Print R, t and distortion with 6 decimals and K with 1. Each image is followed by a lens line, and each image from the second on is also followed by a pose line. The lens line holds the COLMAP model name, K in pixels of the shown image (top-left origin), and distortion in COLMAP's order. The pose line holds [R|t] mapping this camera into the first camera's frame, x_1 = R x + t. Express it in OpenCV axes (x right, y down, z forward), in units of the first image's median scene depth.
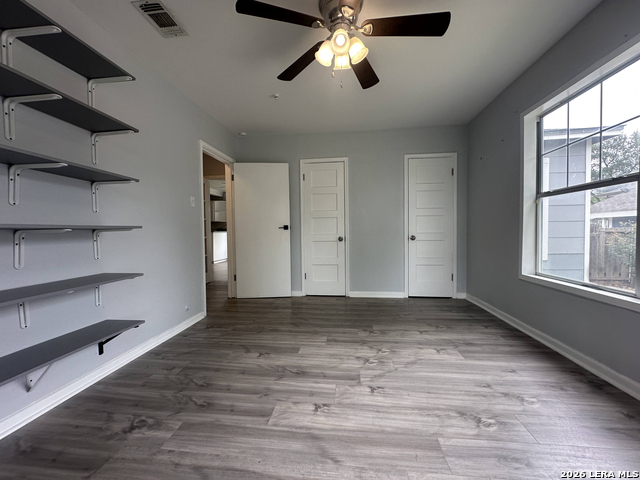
lens RADIAL K [[256.4, 0, 319.8], [0, 256.4, 238.6], [0, 0, 1]] dist [-0.001338, 0.000060]
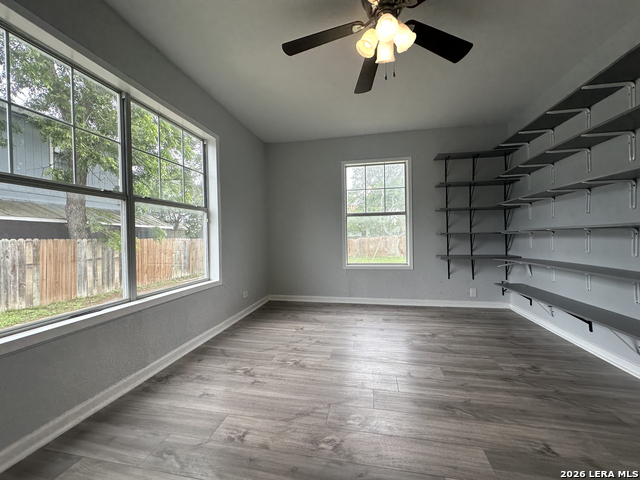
lens RADIAL K [[256.4, 0, 319.8], [0, 256.4, 238.6], [0, 0, 1]] dist [-0.001338, 0.000060]
pose [[-0.996525, 0.029395, 0.077940, 0.292462], [0.032145, 0.998896, 0.034264, -0.065435], [-0.076847, 0.036650, -0.996369, 2.134154]]
